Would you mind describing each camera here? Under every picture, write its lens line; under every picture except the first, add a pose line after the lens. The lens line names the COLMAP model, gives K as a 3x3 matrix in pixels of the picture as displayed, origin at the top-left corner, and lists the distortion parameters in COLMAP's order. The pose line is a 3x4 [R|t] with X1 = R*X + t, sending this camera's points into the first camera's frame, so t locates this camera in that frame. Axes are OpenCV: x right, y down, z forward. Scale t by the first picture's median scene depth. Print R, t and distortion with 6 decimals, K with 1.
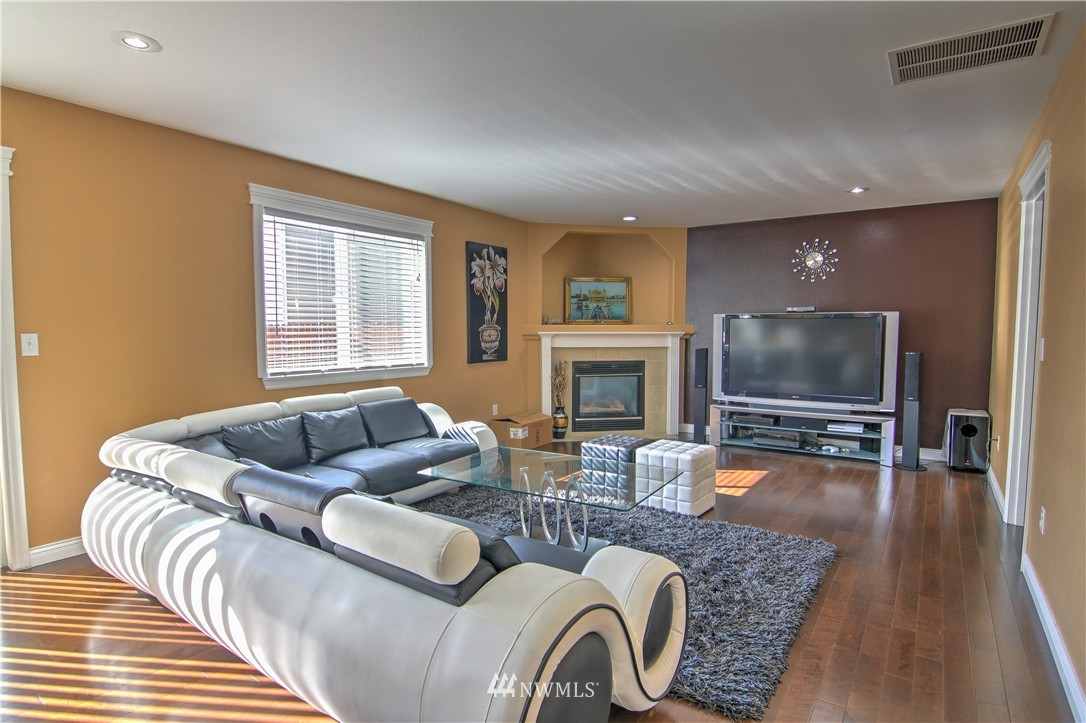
lens RADIAL K [[564.3, 0, 550.7], [0, 564.3, 358.2], [0, 0, 1]] dist [-0.015208, -0.003970]
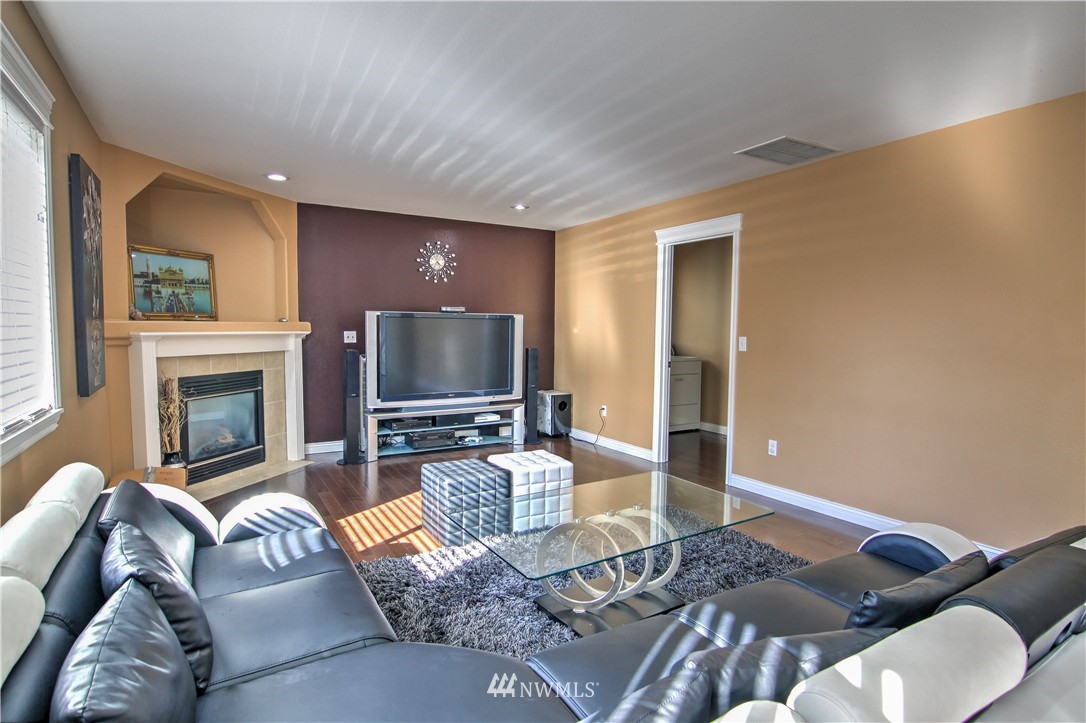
lens RADIAL K [[564.3, 0, 546.7], [0, 564.3, 364.8], [0, 0, 1]] dist [-0.015208, -0.003970]
pose [[0.419683, -0.056128, 0.905934, -0.400822], [0.038767, 0.998284, 0.043891, -0.023679], [-0.906843, 0.016700, 0.421139, 0.393385]]
